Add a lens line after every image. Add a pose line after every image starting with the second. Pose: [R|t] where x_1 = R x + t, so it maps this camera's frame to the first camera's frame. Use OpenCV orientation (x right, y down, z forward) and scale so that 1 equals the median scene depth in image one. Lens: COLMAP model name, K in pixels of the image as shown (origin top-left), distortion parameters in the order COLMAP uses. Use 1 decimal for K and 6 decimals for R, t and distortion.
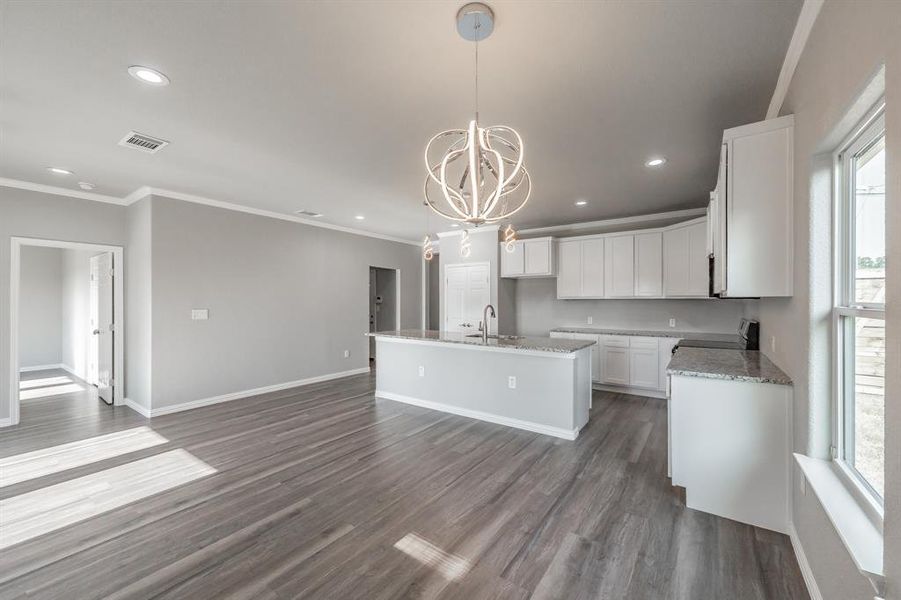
lens RADIAL K [[362.8, 0, 486.1], [0, 362.8, 296.5], [0, 0, 1]] dist [-0.017431, -0.000039]
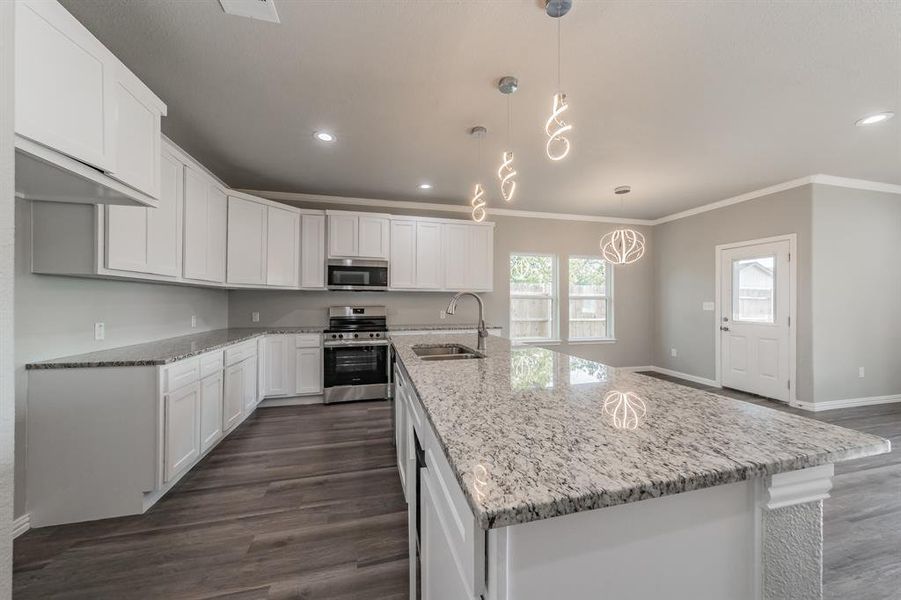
lens RADIAL K [[333.9, 0, 441.7], [0, 333.9, 303.7], [0, 0, 1]] dist [-0.000653, -0.000036]
pose [[-0.701024, -0.002167, 0.713134, -0.261763], [-0.002881, 0.999996, 0.000207, 0.037736], [-0.713132, -0.001910, -0.701027, 1.104045]]
